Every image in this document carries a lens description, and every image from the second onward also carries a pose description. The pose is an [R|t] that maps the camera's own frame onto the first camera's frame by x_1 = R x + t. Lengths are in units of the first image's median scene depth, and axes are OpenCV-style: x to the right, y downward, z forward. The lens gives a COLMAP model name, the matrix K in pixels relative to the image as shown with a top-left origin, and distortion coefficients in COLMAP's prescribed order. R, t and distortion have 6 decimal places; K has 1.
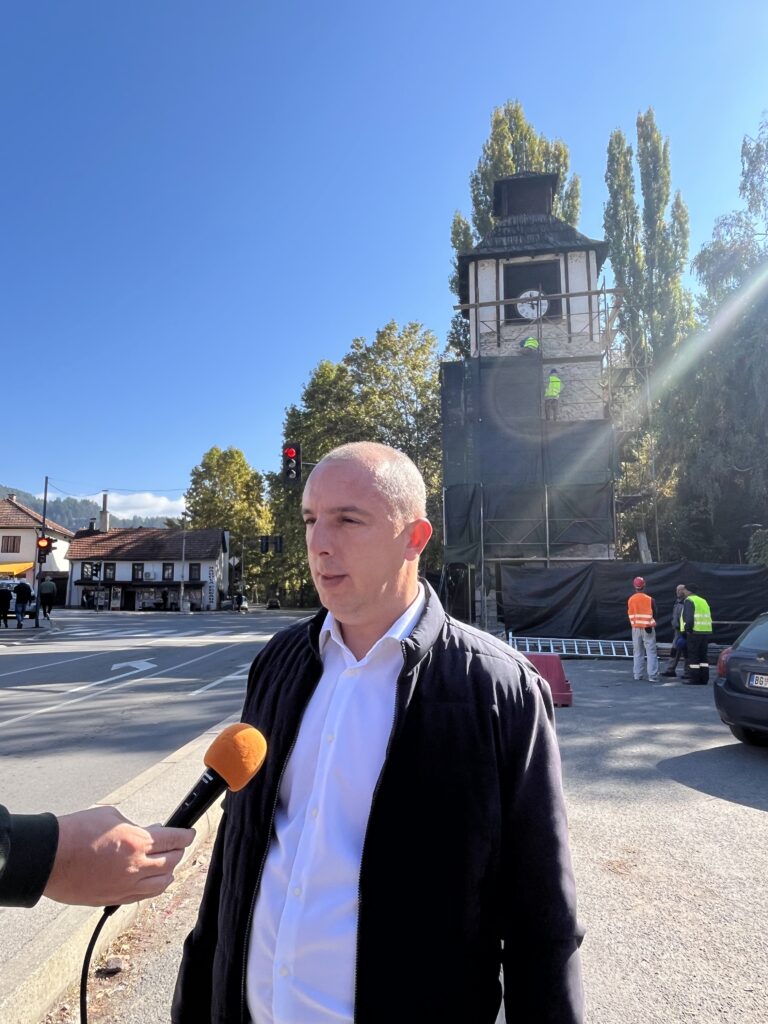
lens RADIAL K [[625.7, 0, 384.0], [0, 625.7, 512.0], [0, 0, 1]] dist [0.000873, 0.000122]
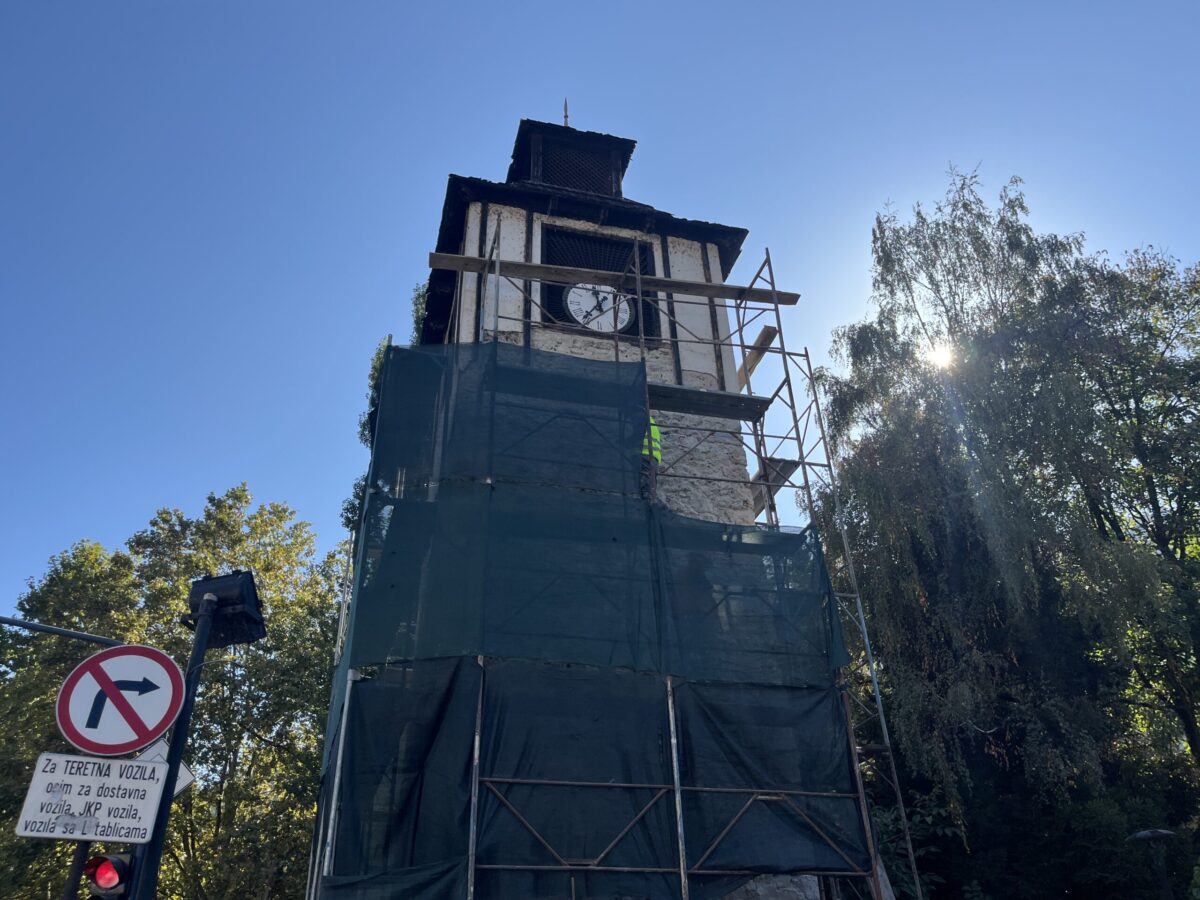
lens RADIAL K [[891.4, 0, 600.0], [0, 891.4, 450.0], [0, 0, 1]] dist [0.001230, -0.008781]
pose [[0.909394, 0.206462, 0.361075, 0.024323], [-0.021856, 0.890626, -0.454212, 0.056802], [-0.415360, 0.405166, 0.814442, 0.501568]]
